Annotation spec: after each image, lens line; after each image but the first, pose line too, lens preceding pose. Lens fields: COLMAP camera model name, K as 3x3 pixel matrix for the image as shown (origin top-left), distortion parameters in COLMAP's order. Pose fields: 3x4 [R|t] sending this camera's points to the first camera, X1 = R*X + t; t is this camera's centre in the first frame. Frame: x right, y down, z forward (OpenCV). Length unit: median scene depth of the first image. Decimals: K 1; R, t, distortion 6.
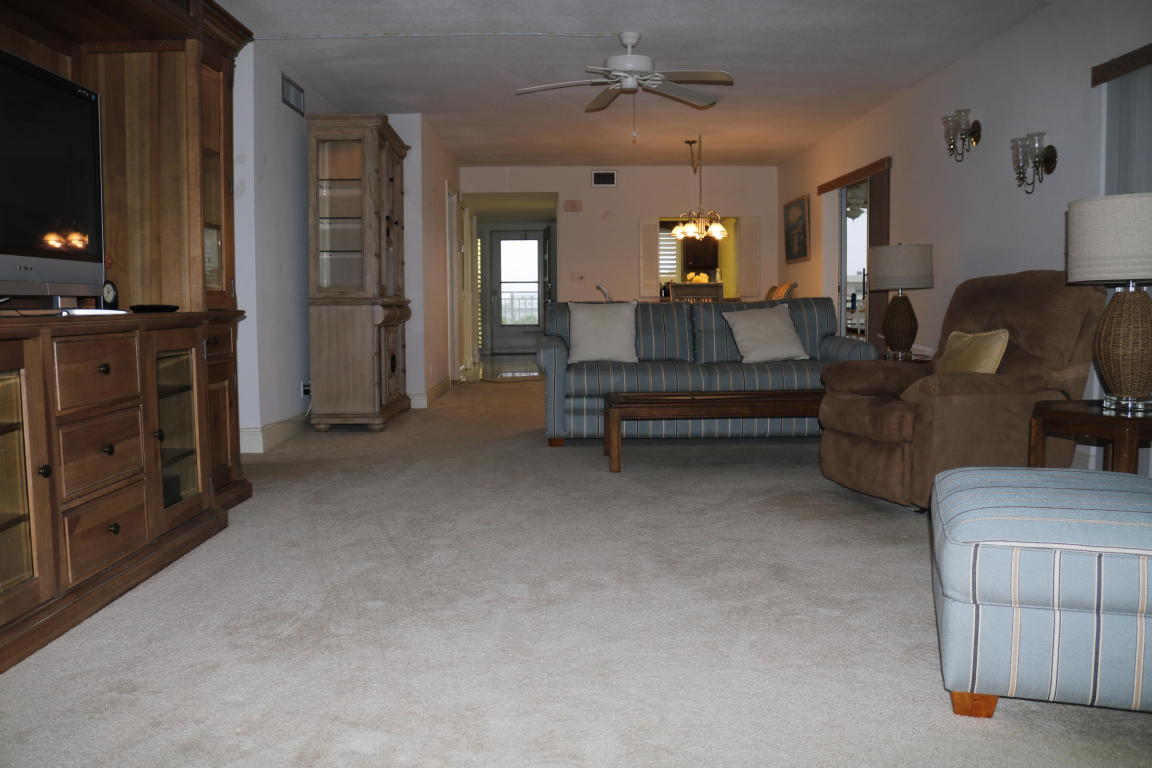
lens RADIAL K [[945.6, 0, 578.3], [0, 945.6, 383.8], [0, 0, 1]] dist [-0.143479, 0.104629]
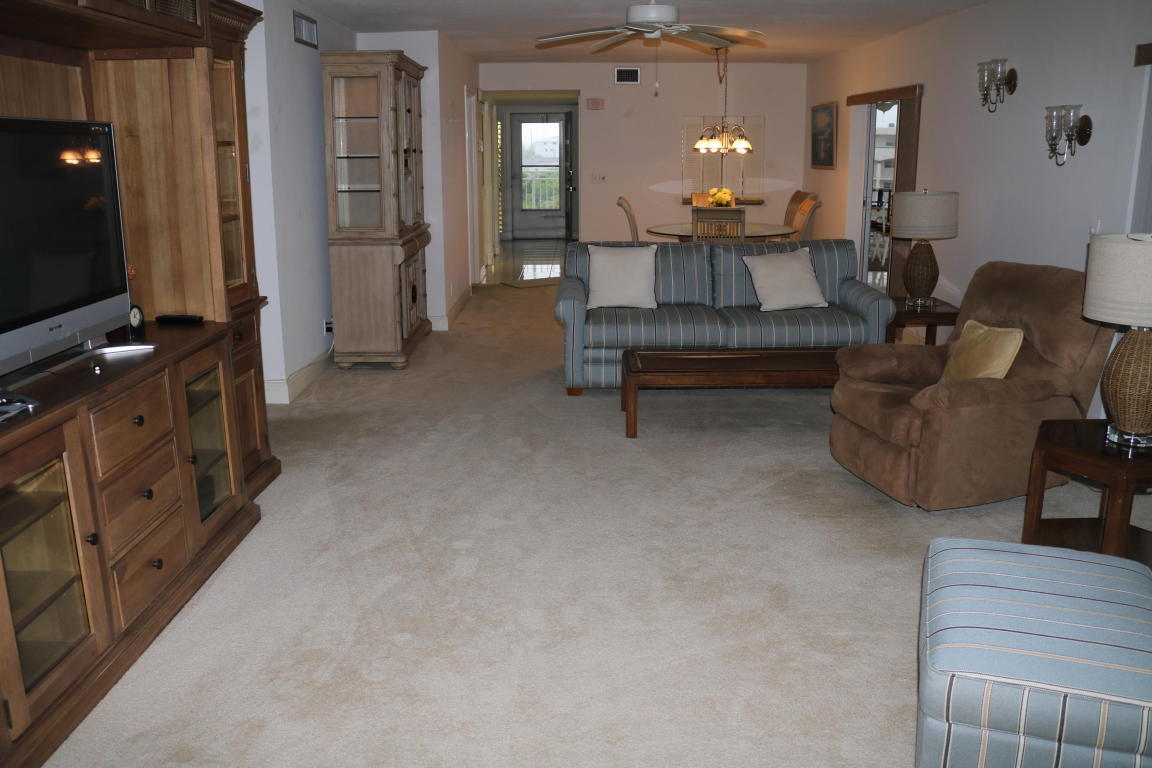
lens RADIAL K [[945.6, 0, 578.0], [0, 945.6, 391.1], [0, 0, 1]] dist [-0.143479, 0.104629]
pose [[0.999690, 0.010641, -0.022521, 0.004620], [-0.006824, 0.986568, 0.163208, -0.148186], [0.023955, -0.163003, 0.986335, -0.010998]]
